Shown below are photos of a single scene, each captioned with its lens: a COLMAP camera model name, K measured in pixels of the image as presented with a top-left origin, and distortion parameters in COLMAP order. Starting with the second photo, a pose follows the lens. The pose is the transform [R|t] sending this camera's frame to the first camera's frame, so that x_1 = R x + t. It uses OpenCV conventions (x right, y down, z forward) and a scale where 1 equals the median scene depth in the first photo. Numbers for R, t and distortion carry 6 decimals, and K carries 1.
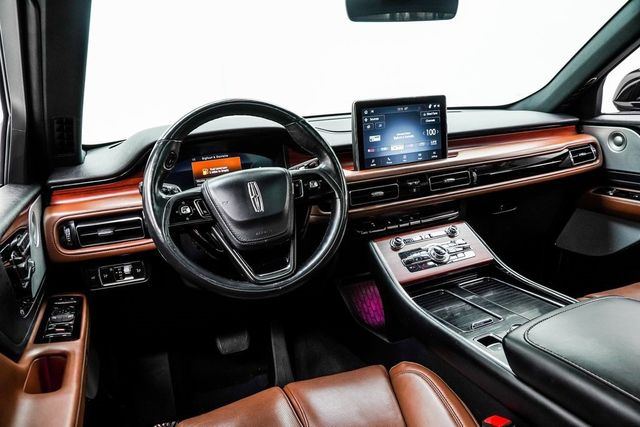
lens RADIAL K [[485.8, 0, 322.4], [0, 485.8, 215.0], [0, 0, 1]] dist [-0.108889, 0.060554]
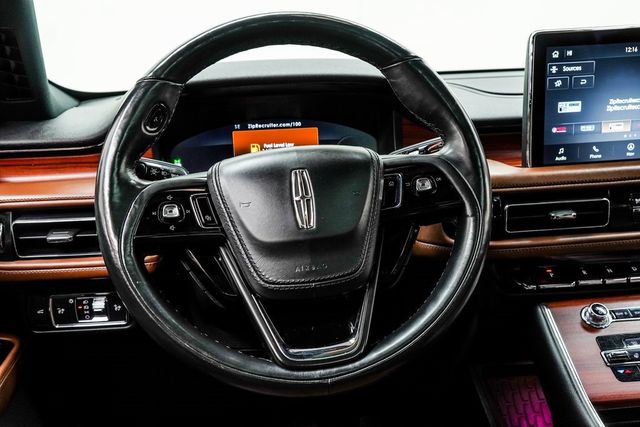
lens RADIAL K [[705.1, 0, 319.3], [0, 705.1, 216.9], [0, 0, 1]] dist [0.074874, 0.000000]
pose [[0.961919, 0.092917, -0.257057, 0.059965], [-0.097644, 0.995205, -0.005658, -0.012037], [0.255298, 0.030543, 0.966380, 0.210253]]
